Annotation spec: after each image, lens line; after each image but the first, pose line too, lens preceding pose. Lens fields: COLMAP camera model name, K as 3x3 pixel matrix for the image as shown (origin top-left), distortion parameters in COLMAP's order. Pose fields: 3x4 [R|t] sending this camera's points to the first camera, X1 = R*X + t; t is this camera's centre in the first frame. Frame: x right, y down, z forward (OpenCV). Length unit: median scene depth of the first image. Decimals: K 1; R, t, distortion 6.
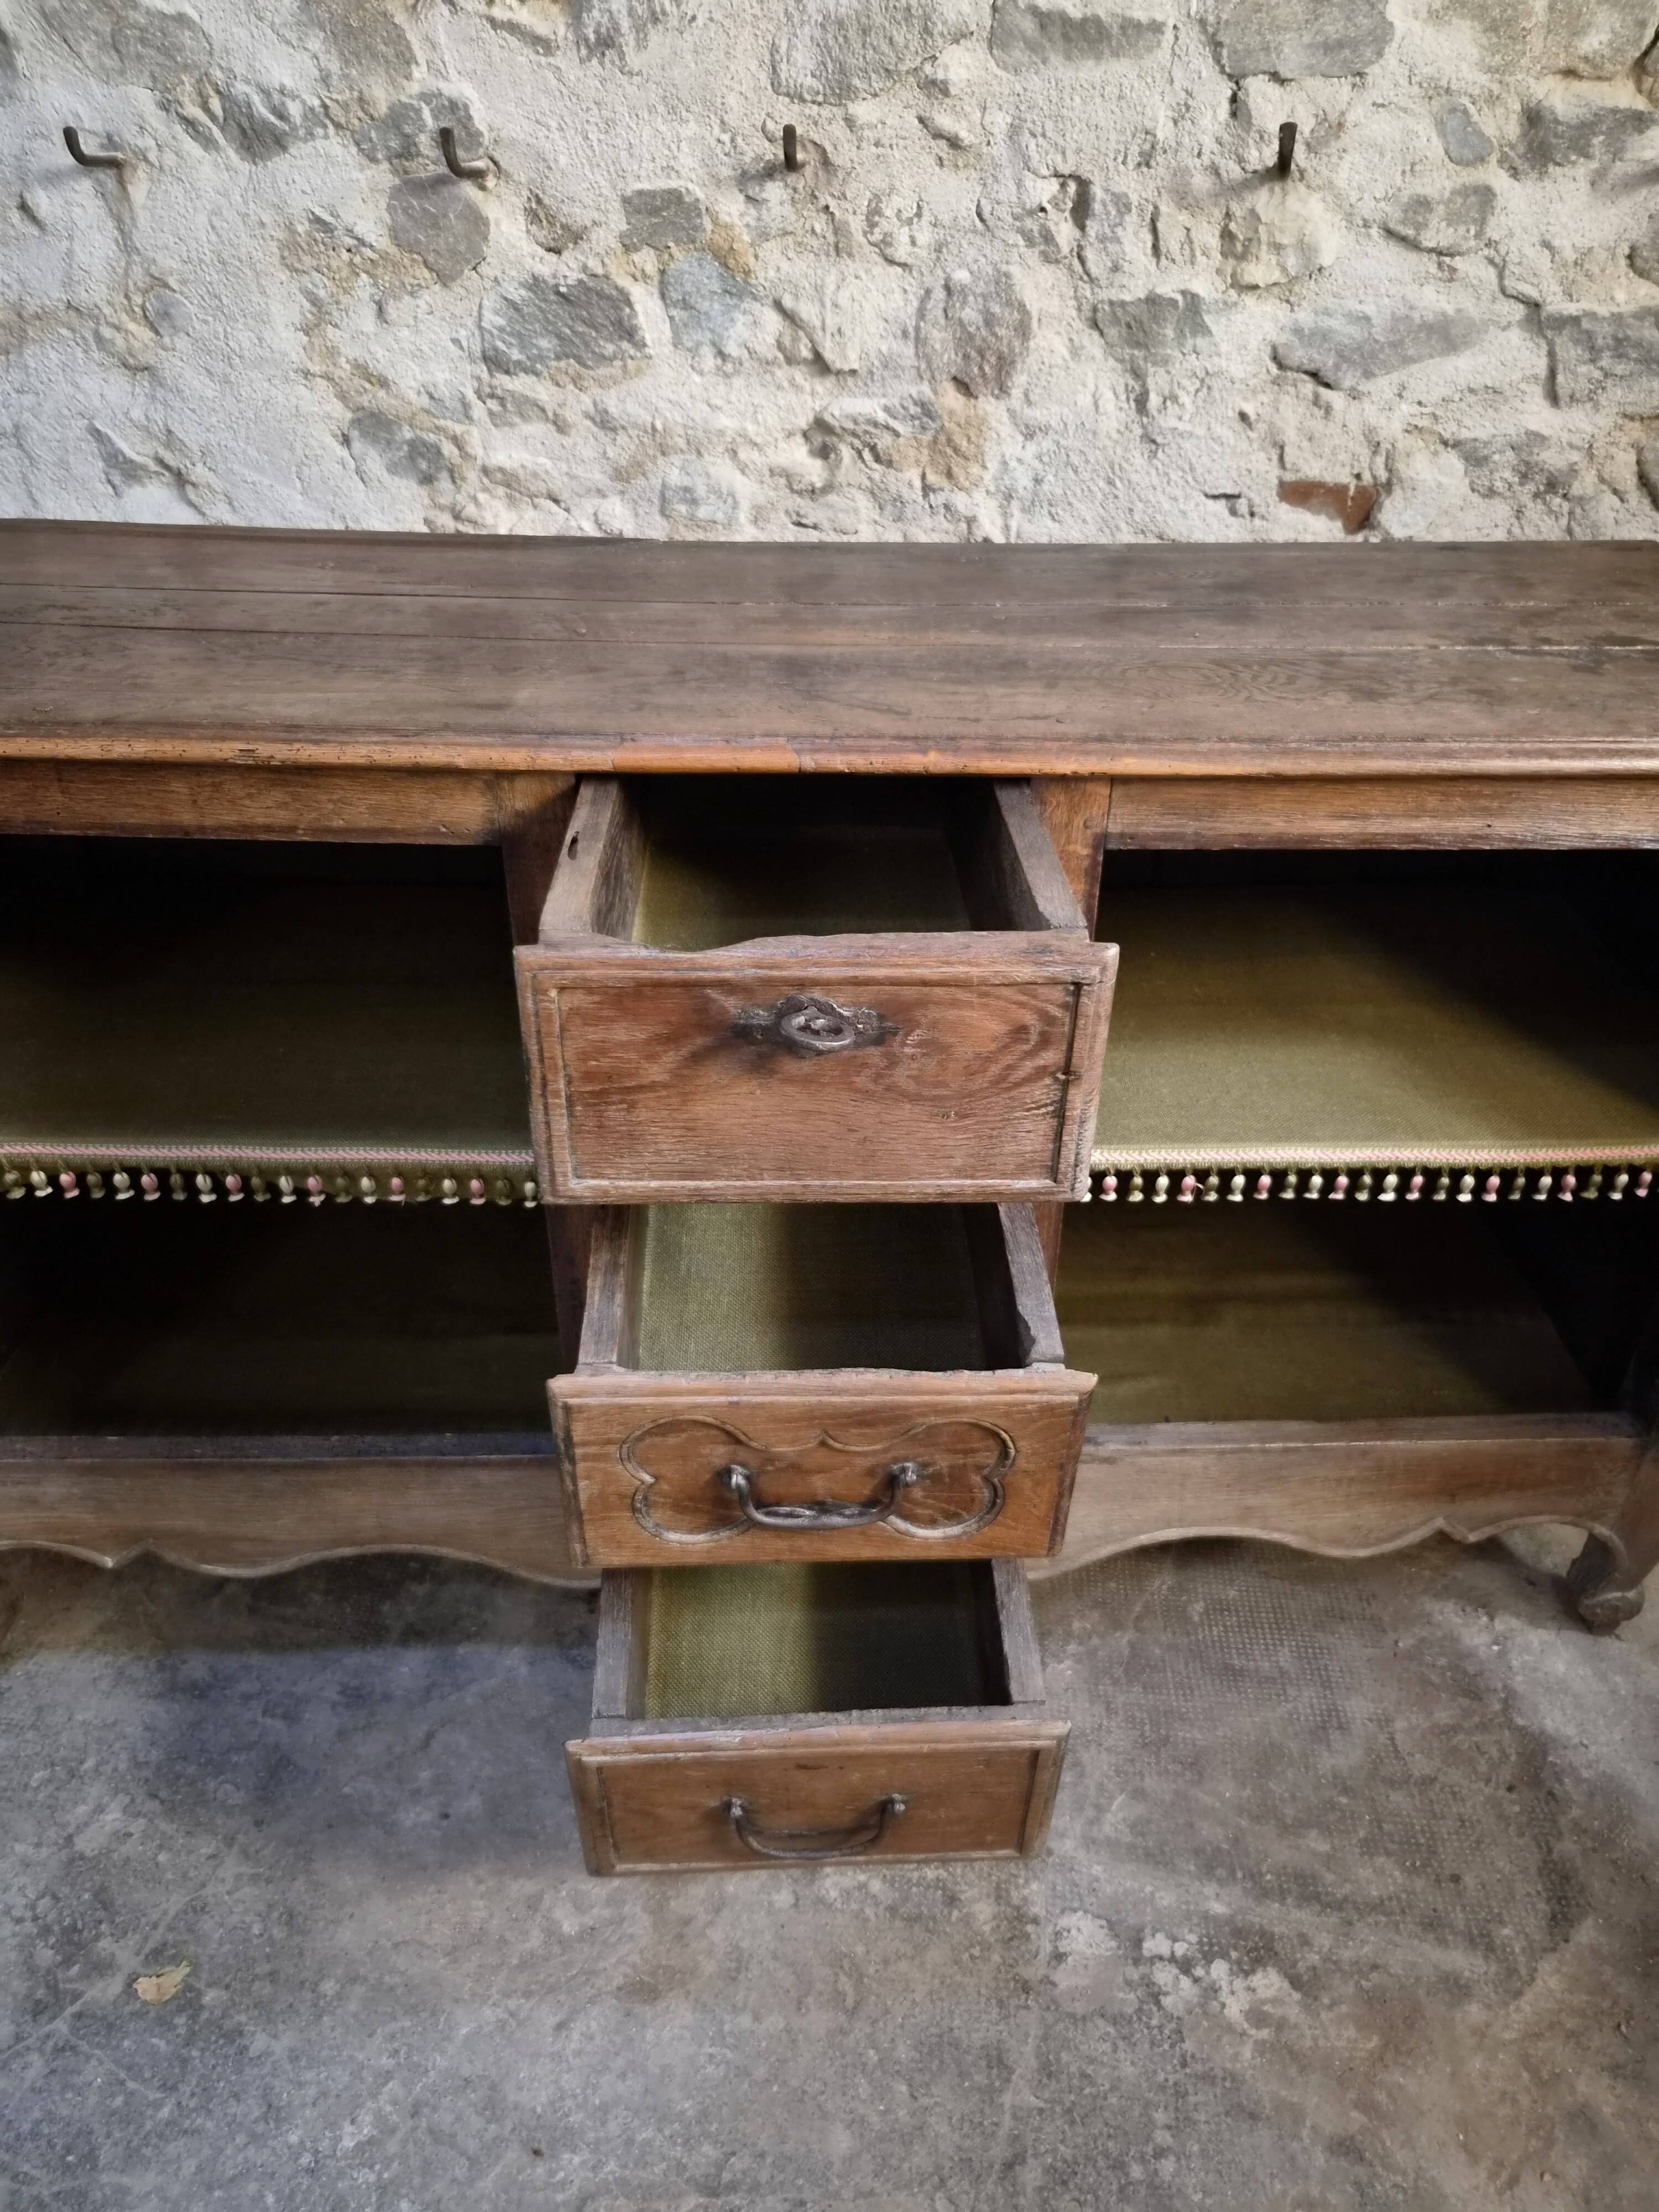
lens RADIAL K [[1501.1, 0, 852.8], [0, 1501.1, 1125.7], [0, 0, 1]] dist [0.061186, -0.050582]
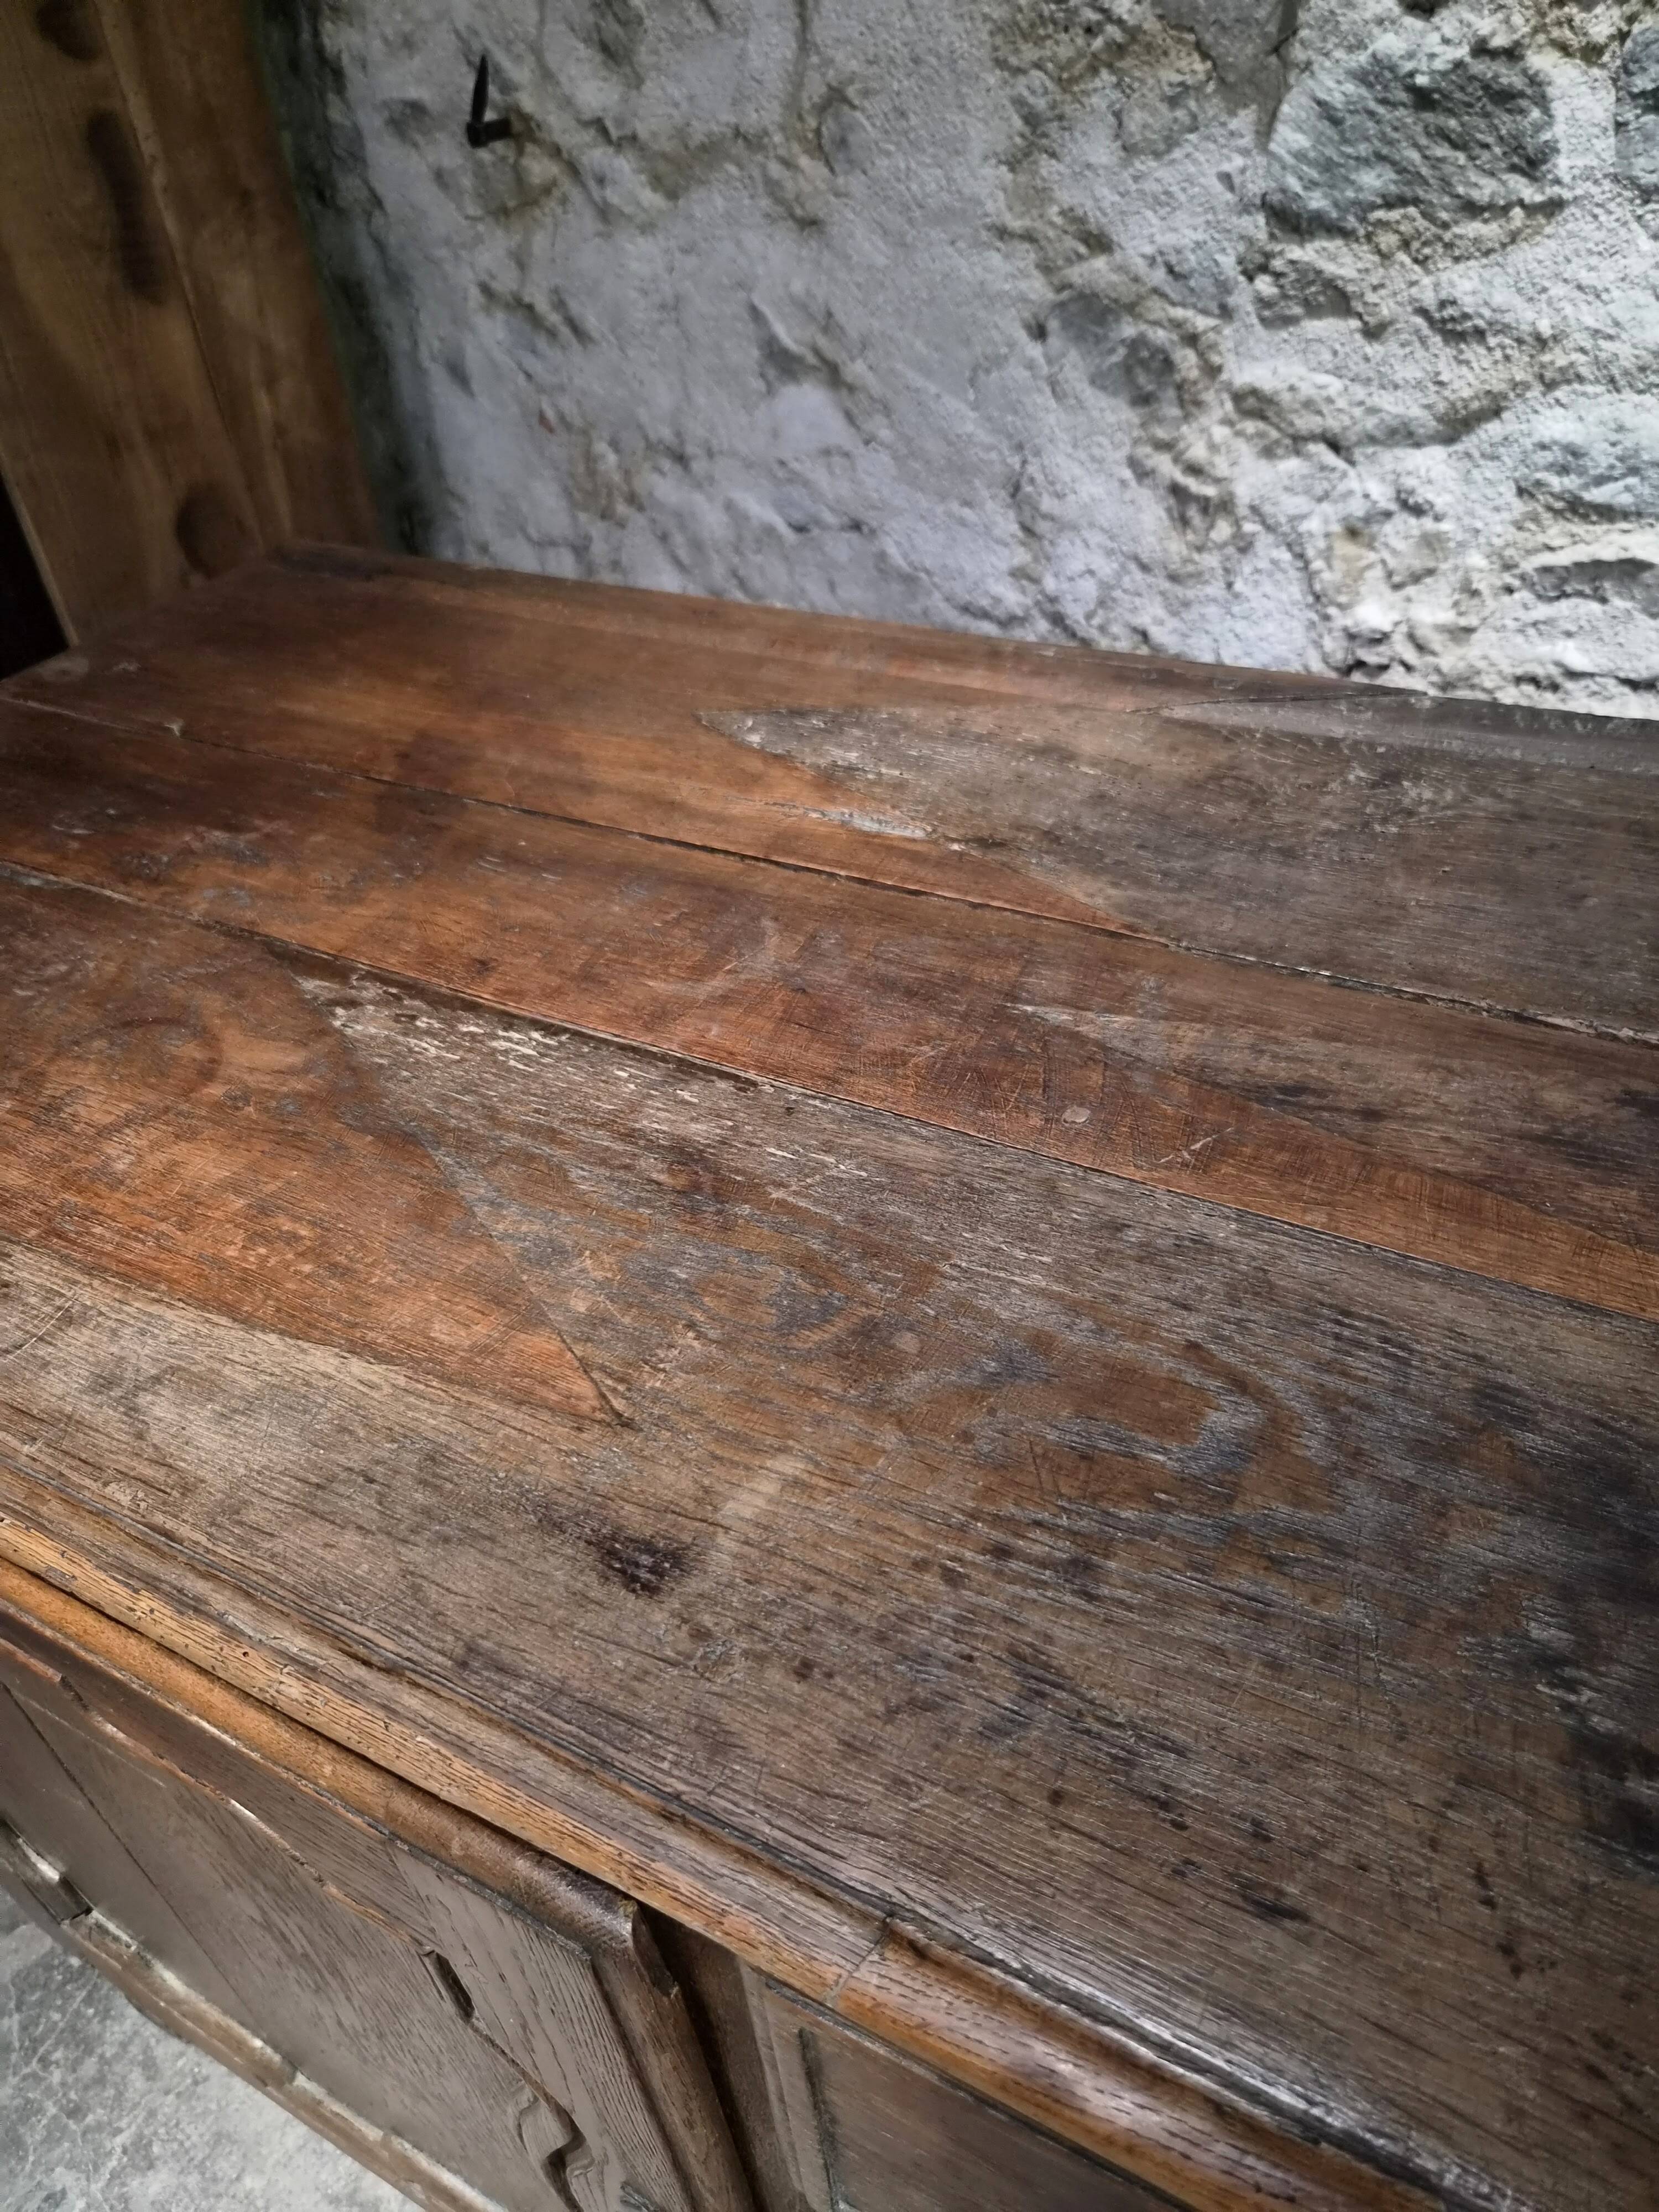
lens RADIAL K [[1502.7, 0, 839.8], [0, 1502.7, 1094.4], [0, 0, 1]] dist [0.050858, -0.038334]
pose [[0.860676, 0.244209, -0.446766, -0.036235], [-0.186163, 0.967648, 0.170295, -0.258728], [0.473899, -0.063397, 0.878294, 0.406762]]
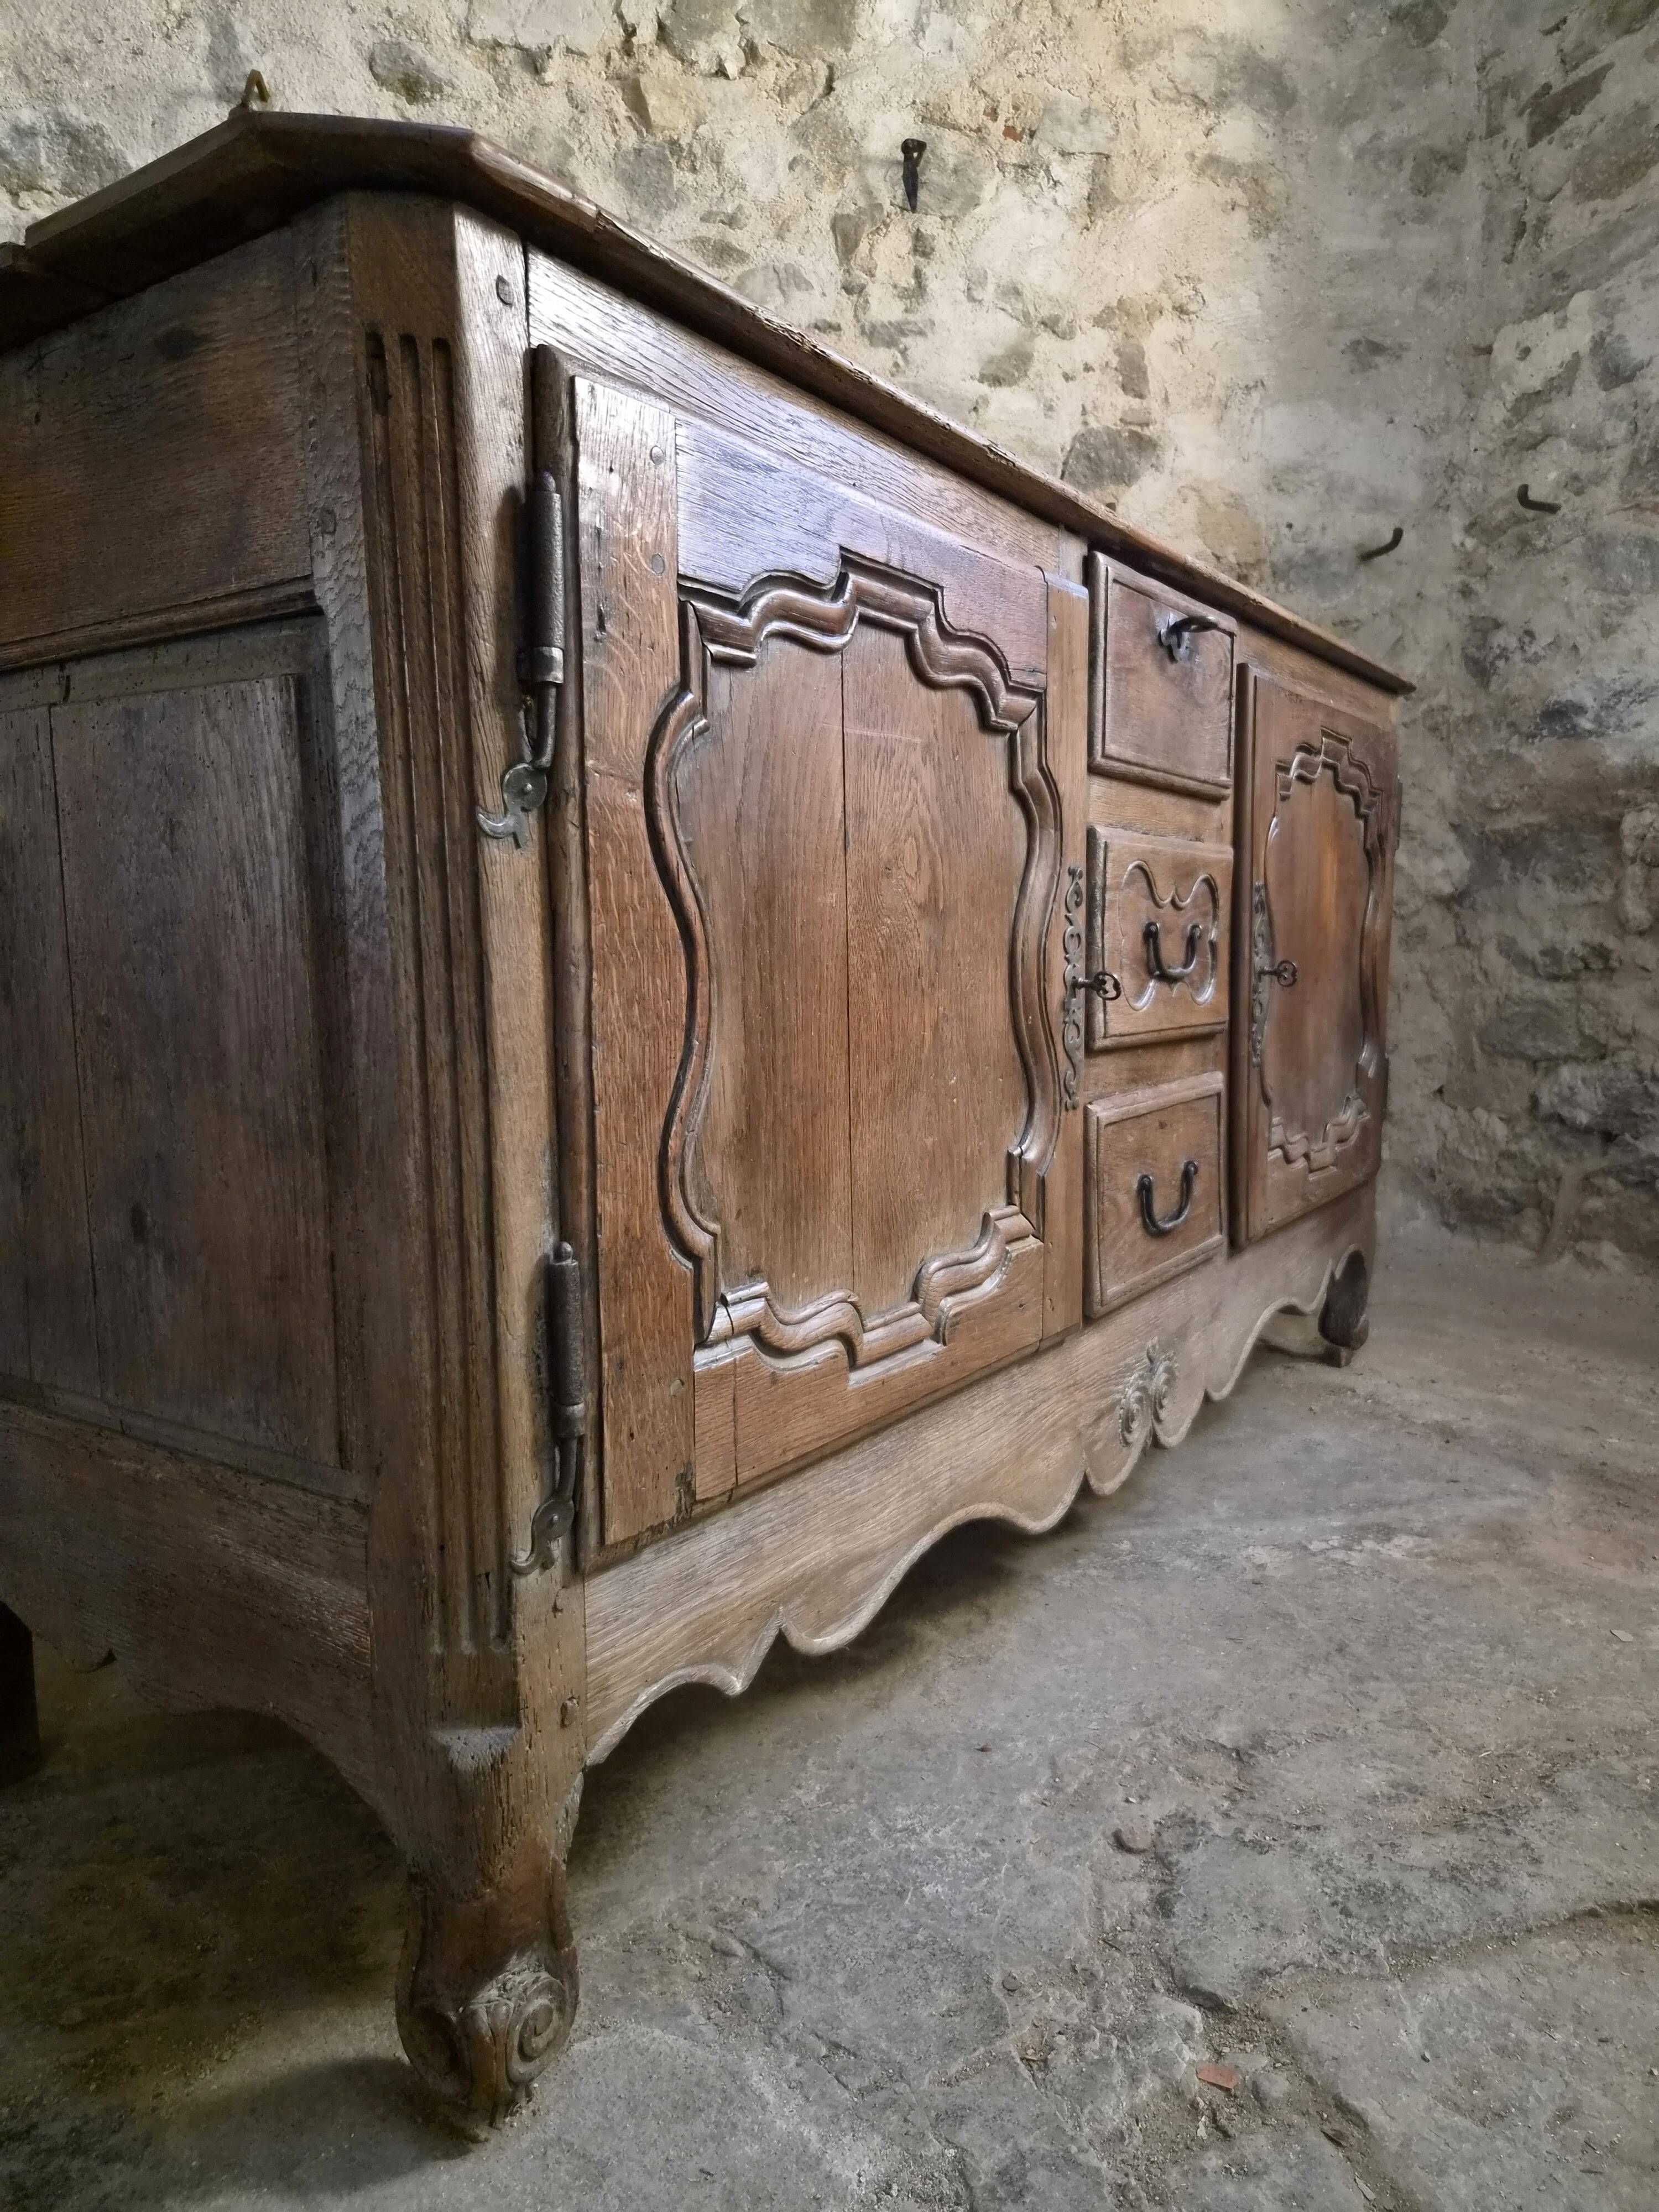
lens RADIAL K [[1494.2, 0, 834.3], [0, 1494.2, 1094.2], [0, 0, 1]] dist [0.062392, -0.050724]
pose [[0.889097, -0.082319, 0.450257, -0.441040], [0.274727, 0.882776, -0.381093, 0.405706], [-0.366104, 0.462526, 0.807488, 0.029721]]
